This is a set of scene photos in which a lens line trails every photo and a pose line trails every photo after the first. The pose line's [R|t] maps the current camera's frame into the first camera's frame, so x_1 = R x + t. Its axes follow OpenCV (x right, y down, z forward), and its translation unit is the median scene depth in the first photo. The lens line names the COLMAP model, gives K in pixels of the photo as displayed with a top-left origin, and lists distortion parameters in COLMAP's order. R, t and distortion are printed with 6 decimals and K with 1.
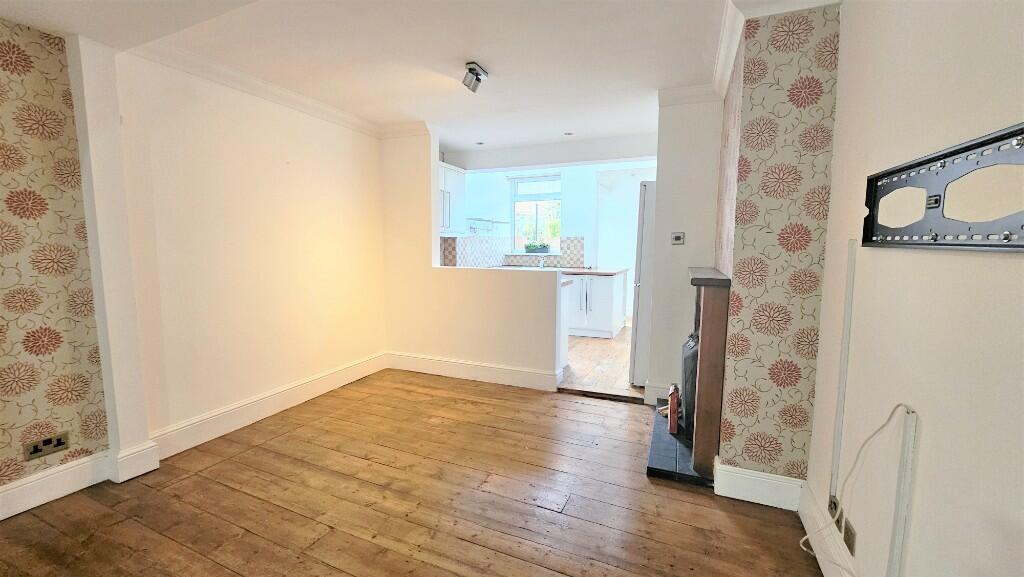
lens RADIAL K [[413.0, 0, 512.0], [0, 413.0, 288.5], [0, 0, 1]] dist [-0.011176, -0.000084]
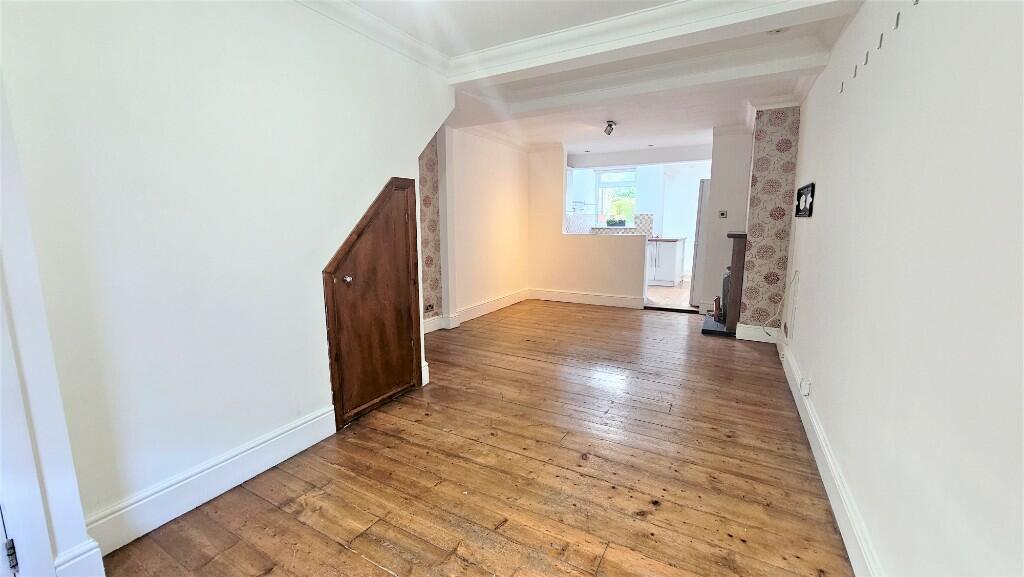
lens RADIAL K [[413.0, 0, 512.0], [0, 413.0, 288.5], [0, 0, 1]] dist [-0.011176, -0.000084]
pose [[0.994799, 0.009997, -0.101364, -0.425032], [-0.004745, 0.998640, 0.051924, 0.147668], [0.101745, -0.051173, 0.993493, -1.172089]]
